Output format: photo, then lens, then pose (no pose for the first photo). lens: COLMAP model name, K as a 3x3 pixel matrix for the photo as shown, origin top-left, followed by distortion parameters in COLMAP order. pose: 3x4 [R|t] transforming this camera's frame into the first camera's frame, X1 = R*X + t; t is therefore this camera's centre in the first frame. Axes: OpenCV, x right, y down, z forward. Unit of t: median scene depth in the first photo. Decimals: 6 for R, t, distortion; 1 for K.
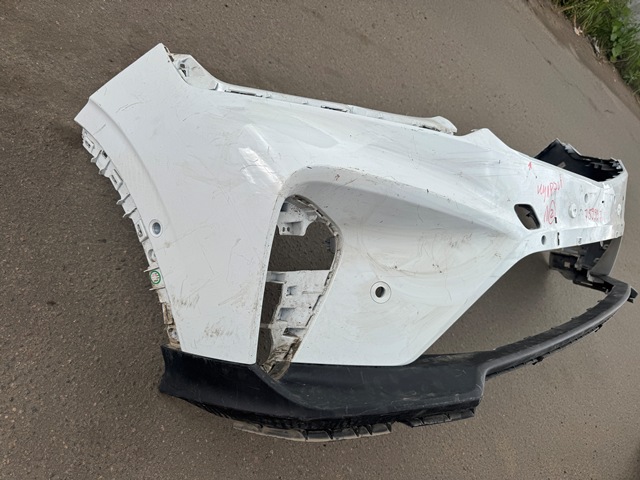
lens RADIAL K [[459.4, 0, 323.0], [0, 459.4, 237.8], [0, 0, 1]] dist [0.024206, -0.037034]
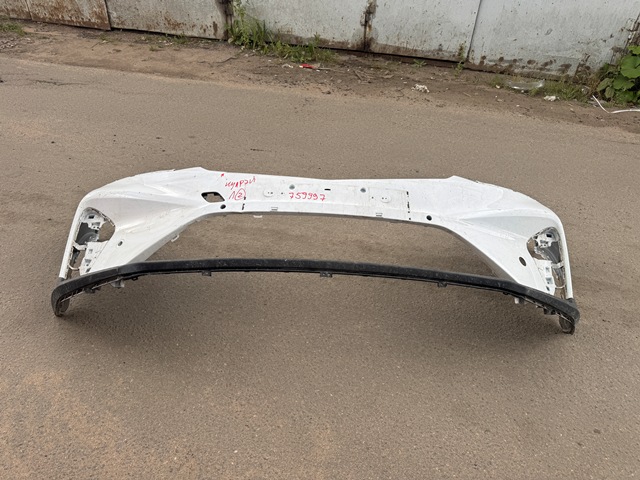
lens RADIAL K [[459.4, 0, 321.8], [0, 459.4, 237.7], [0, 0, 1]] dist [0.024206, -0.037034]
pose [[0.744491, -0.333838, -0.578174, 1.868108], [-0.075222, 0.818548, -0.569491, 1.125272], [0.663381, 0.467473, 0.584290, 0.391356]]
